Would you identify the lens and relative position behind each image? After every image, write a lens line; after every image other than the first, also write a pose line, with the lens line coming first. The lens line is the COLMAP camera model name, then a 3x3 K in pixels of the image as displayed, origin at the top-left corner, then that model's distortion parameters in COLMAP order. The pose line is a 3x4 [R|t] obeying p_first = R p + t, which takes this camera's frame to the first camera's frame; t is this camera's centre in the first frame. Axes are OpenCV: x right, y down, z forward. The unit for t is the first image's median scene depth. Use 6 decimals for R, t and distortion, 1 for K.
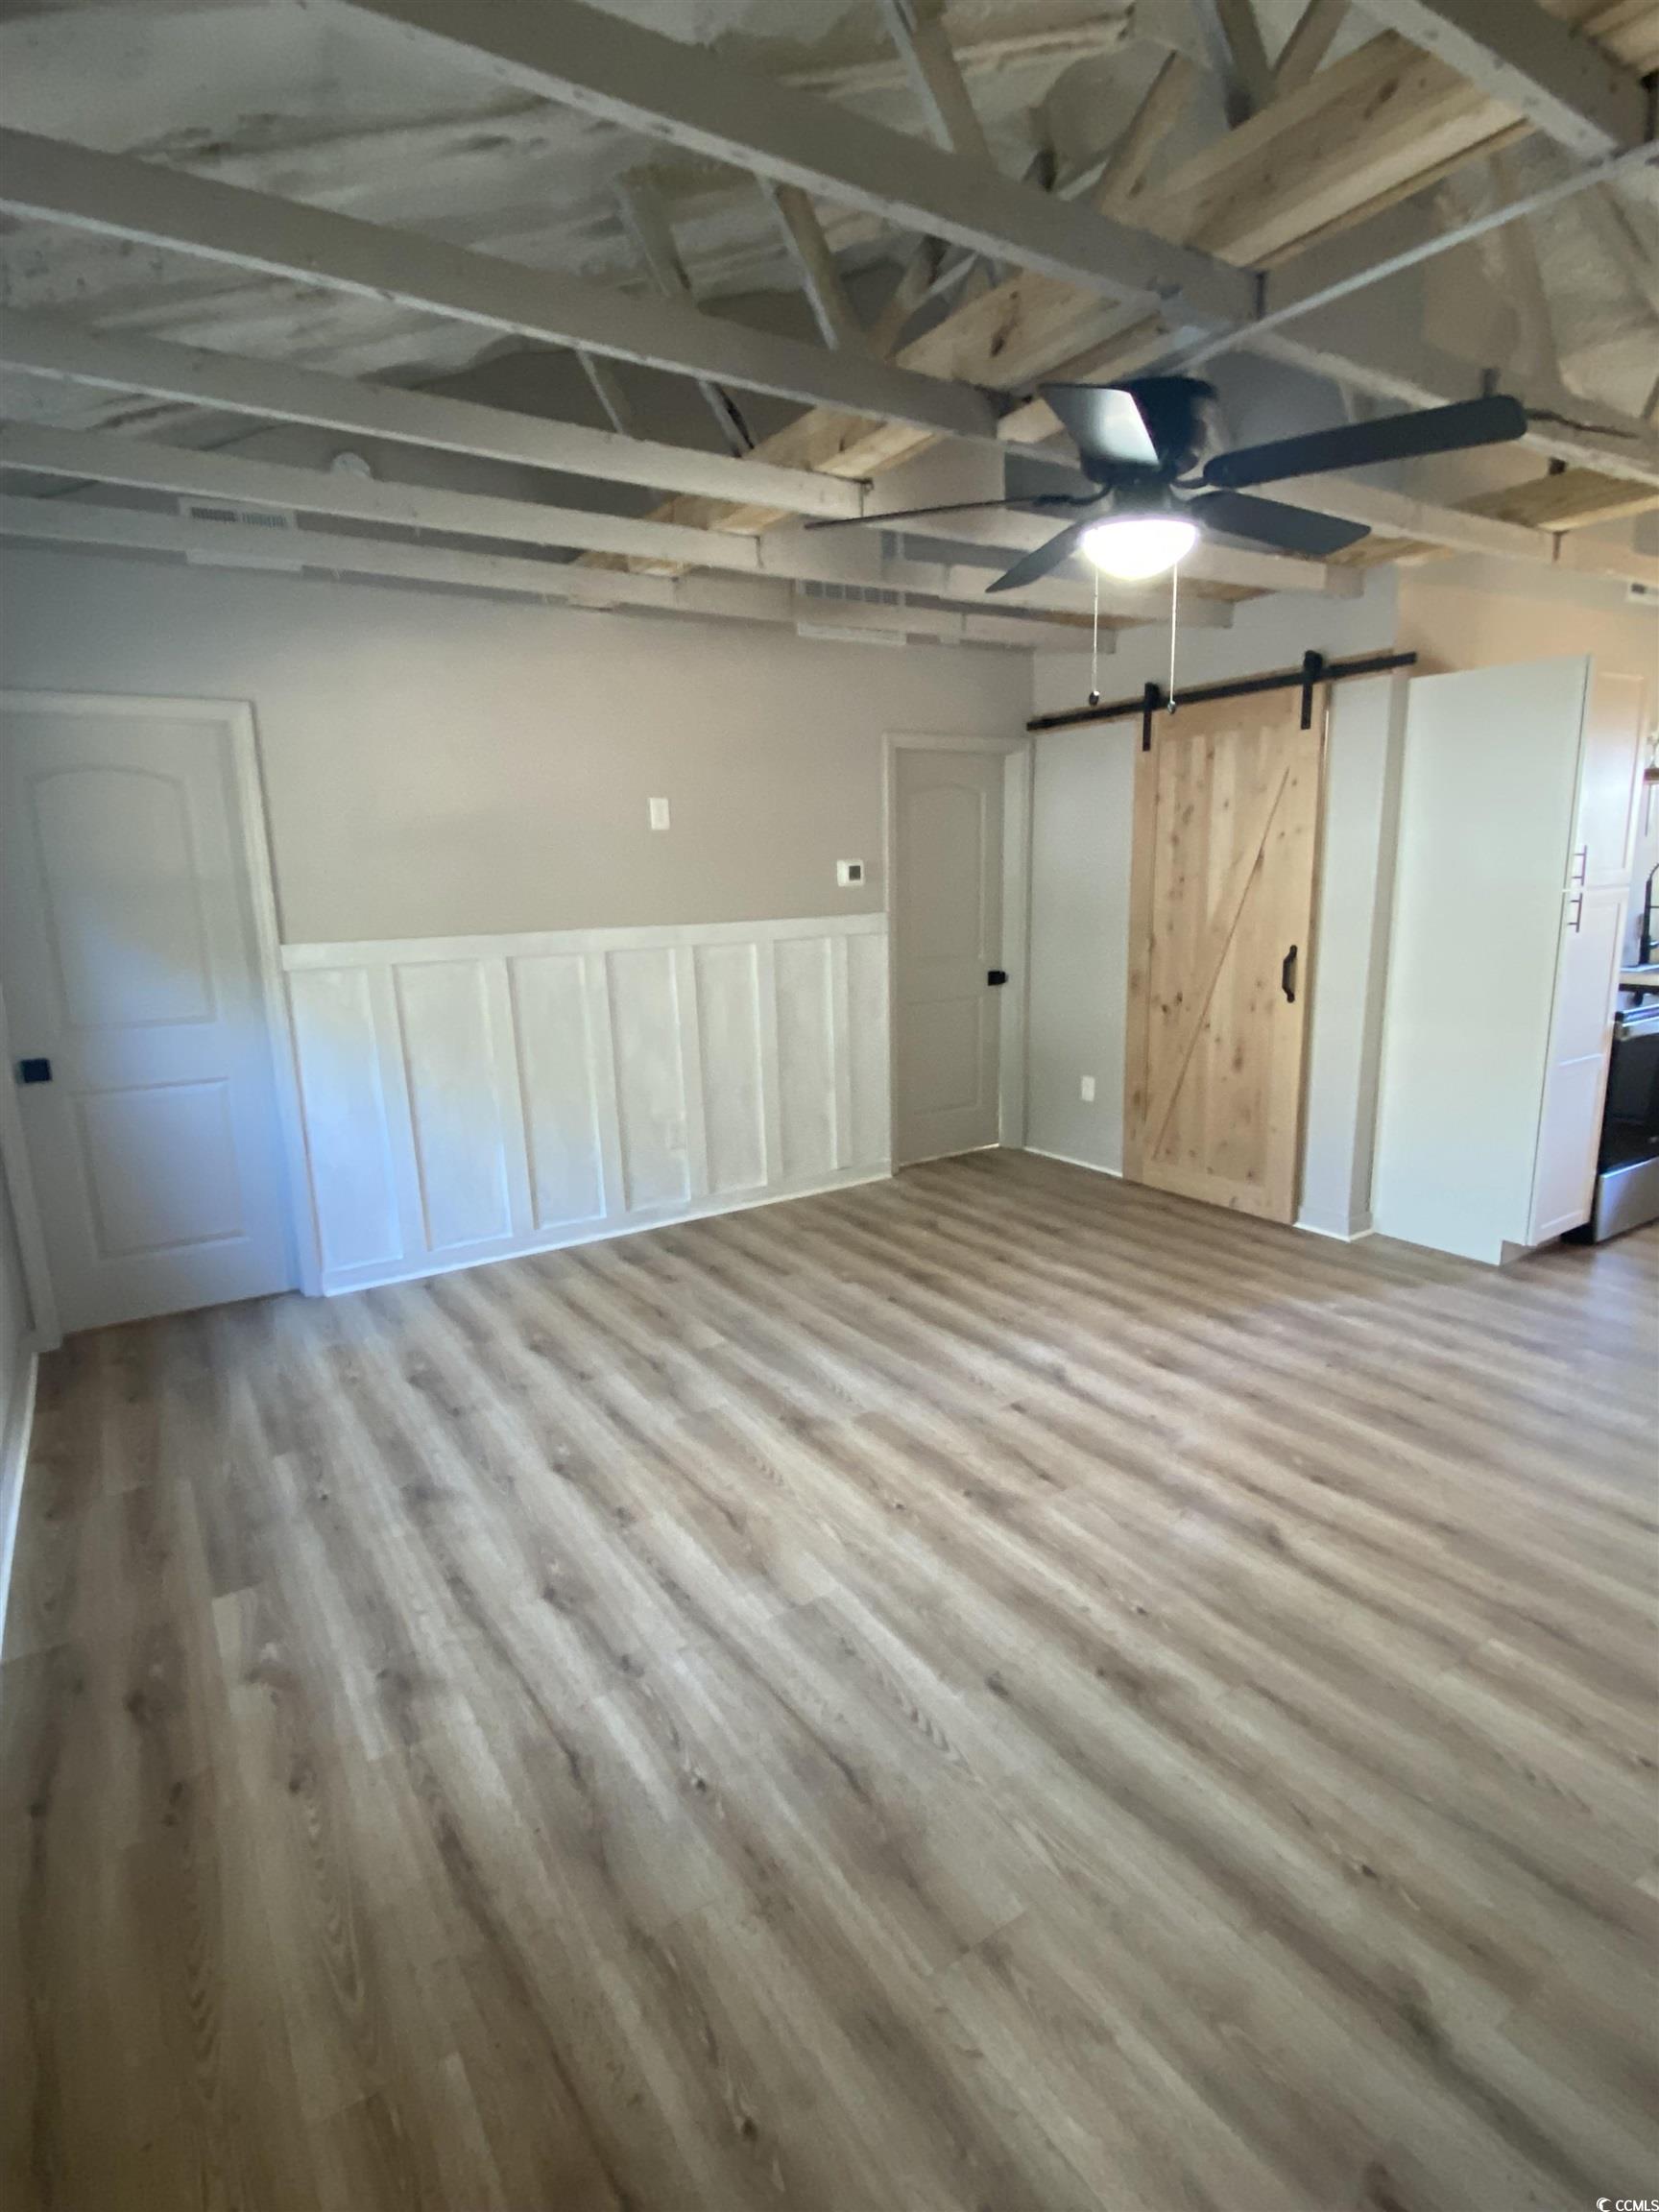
lens RADIAL K [[1118.2, 0, 827.1], [0, 1118.2, 1114.5], [0, 0, 1]] dist [0.032751, -0.029049]
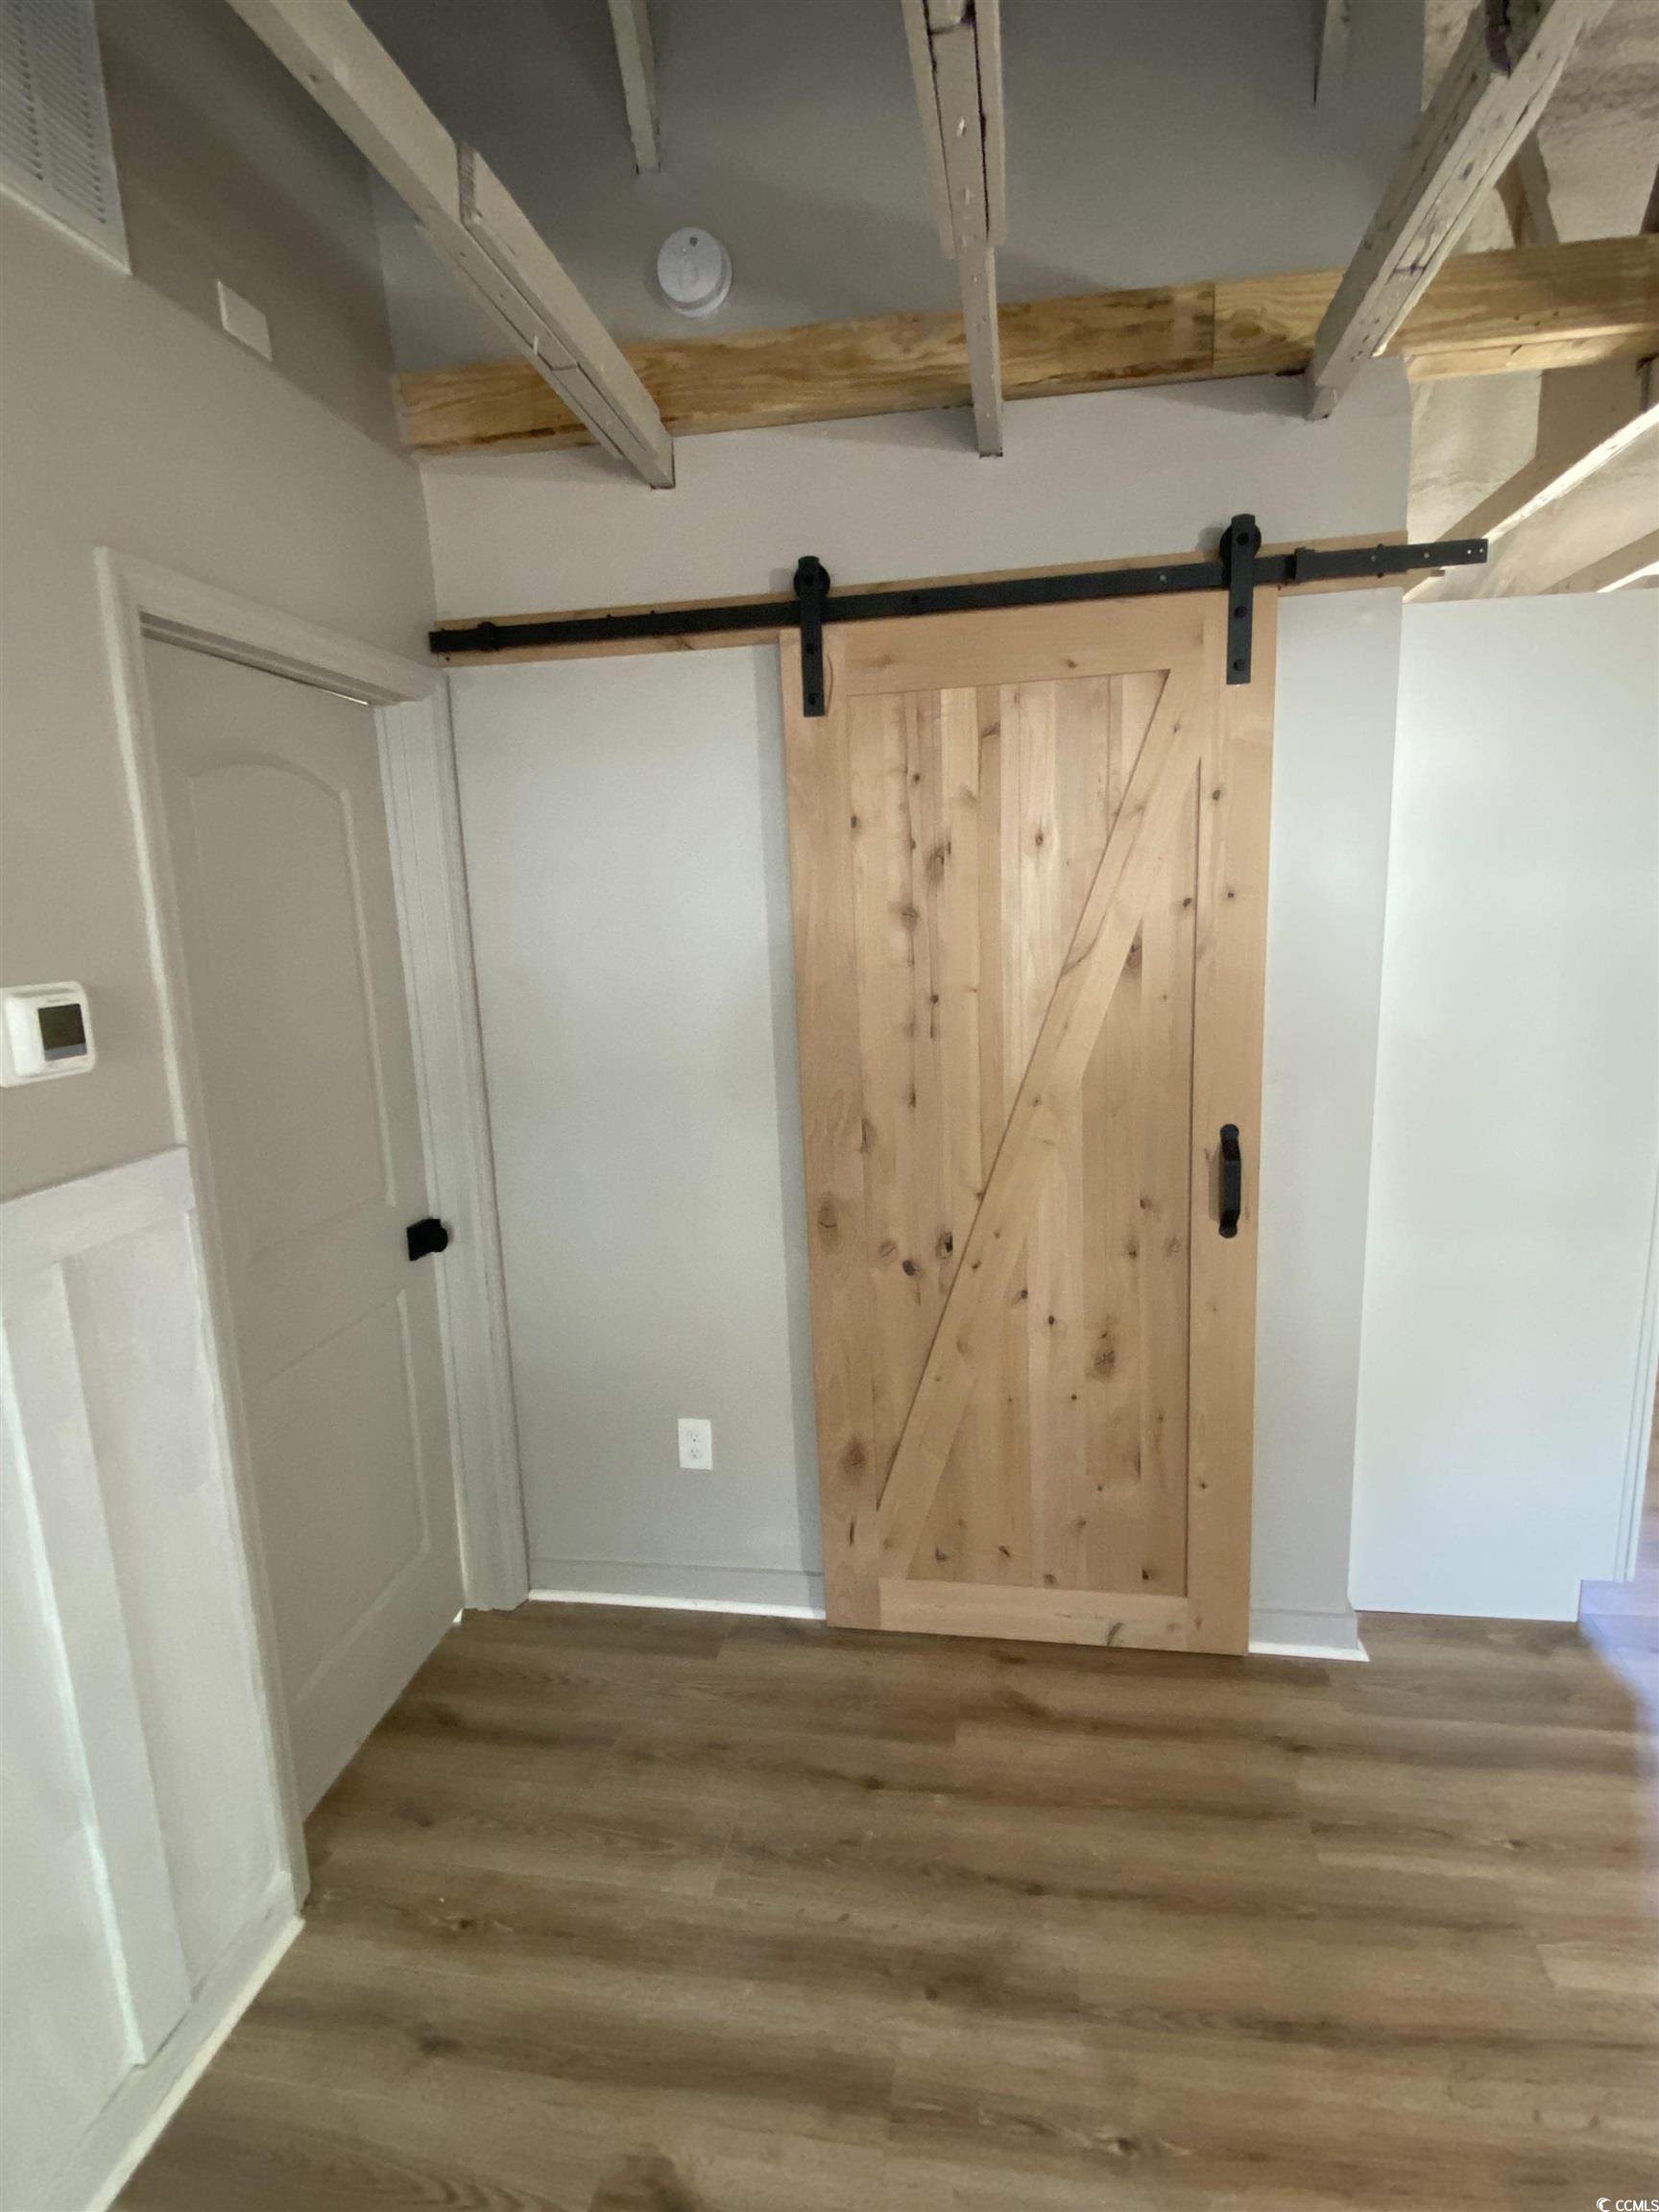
lens RADIAL K [[1118.2, 0, 827.1], [0, 1118.2, 1114.5], [0, 0, 1]] dist [0.032751, -0.029049]
pose [[0.675959, -0.132237, 0.724978, -0.083935], [0.177561, 0.984011, 0.013930, -0.274978], [-0.715229, 0.119312, 0.688631, 1.124713]]
